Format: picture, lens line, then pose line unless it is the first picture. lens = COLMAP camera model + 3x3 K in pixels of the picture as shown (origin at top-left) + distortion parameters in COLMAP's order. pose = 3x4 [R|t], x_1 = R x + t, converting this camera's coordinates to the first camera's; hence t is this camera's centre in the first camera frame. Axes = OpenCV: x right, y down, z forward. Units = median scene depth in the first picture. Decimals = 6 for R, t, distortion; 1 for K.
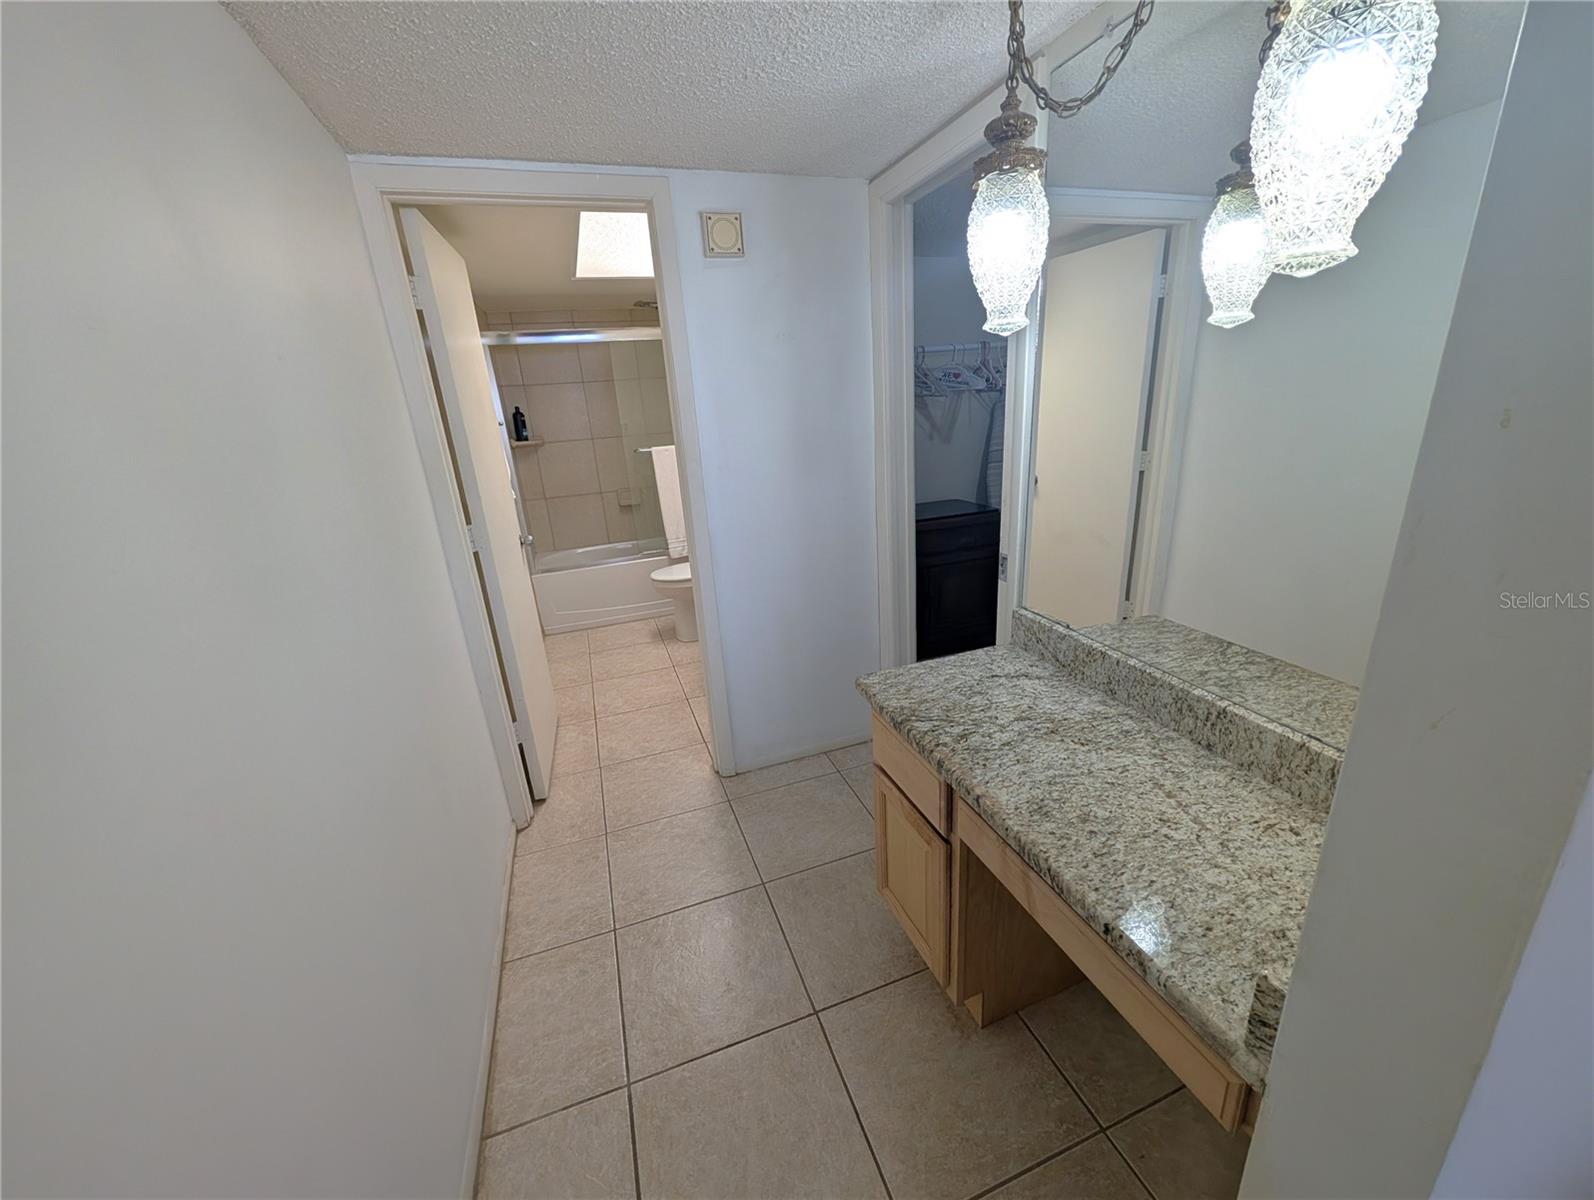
lens RADIAL K [[601.7, 0, 794.8], [0, 601.7, 596.8], [0, 0, 1]] dist [0.000846, -0.000356]
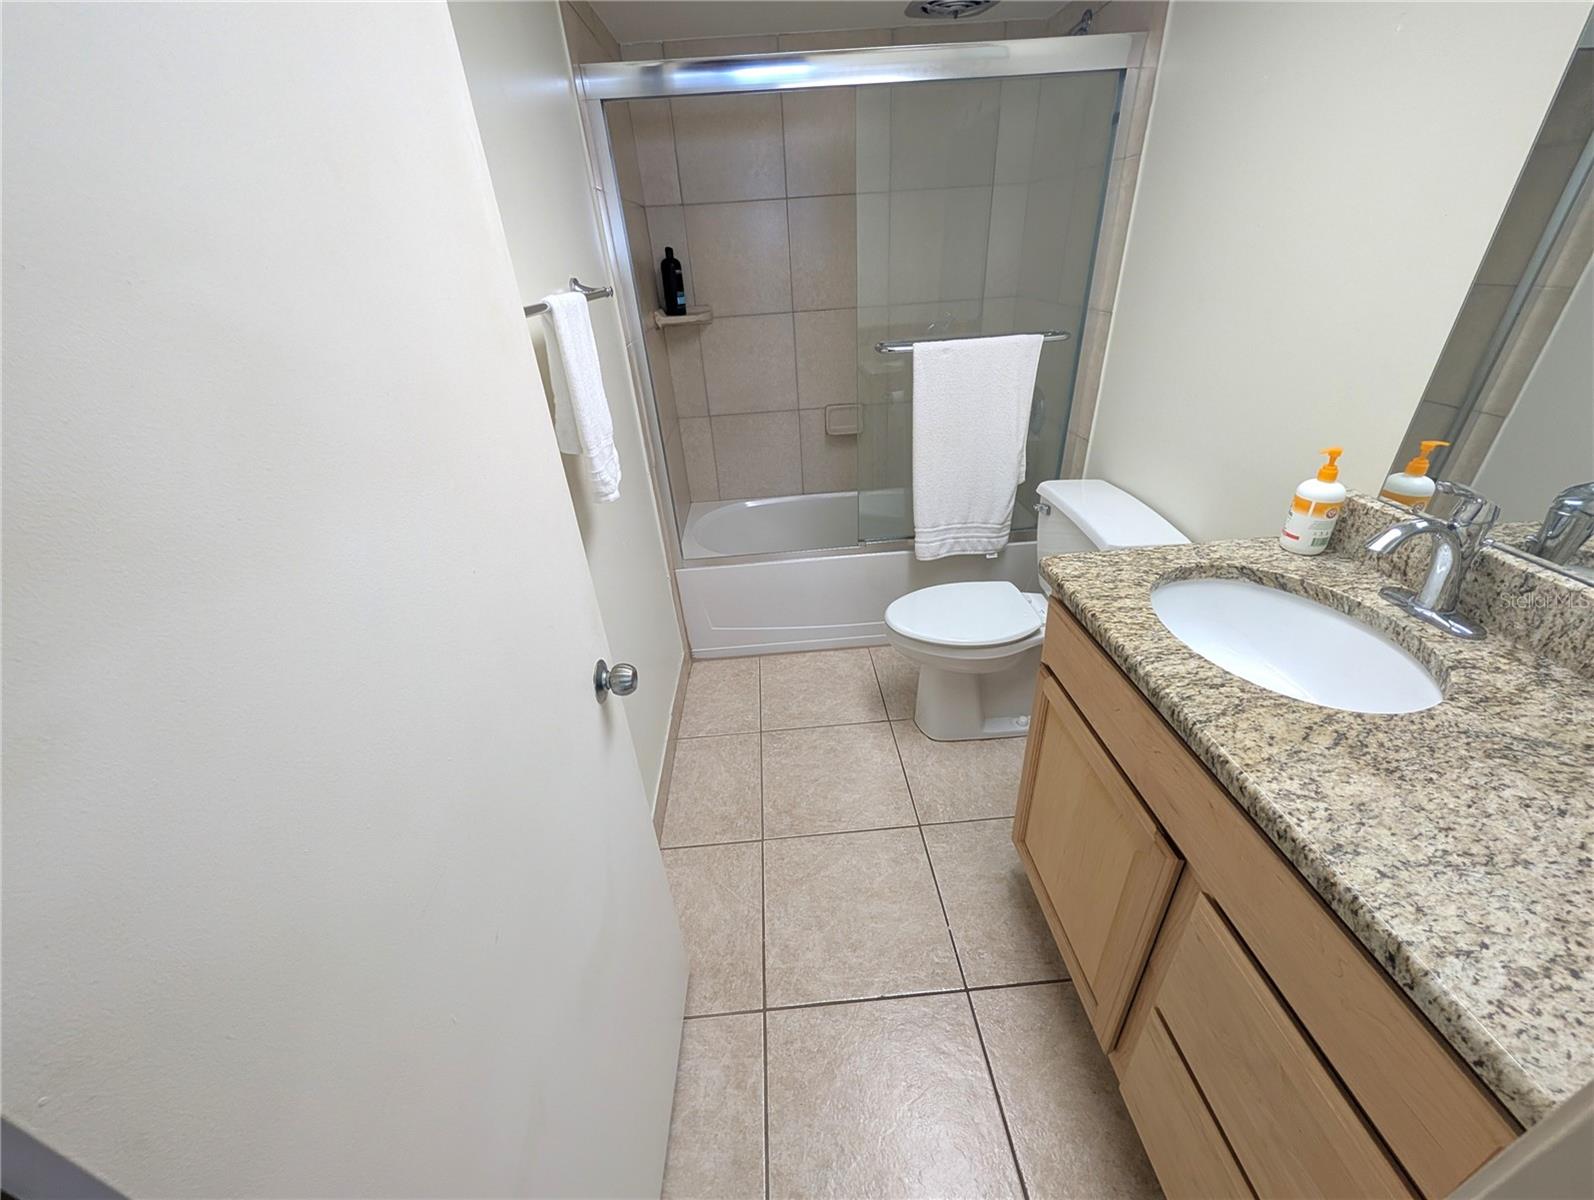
lens RADIAL K [[601.7, 0, 794.8], [0, 601.7, 596.8], [0, 0, 1]] dist [0.000846, -0.000356]
pose [[0.958767, 0.146547, -0.243497, -0.170948], [-0.088123, 0.967866, 0.235520, -0.146724], [0.270187, -0.204351, 0.940872, 0.448371]]
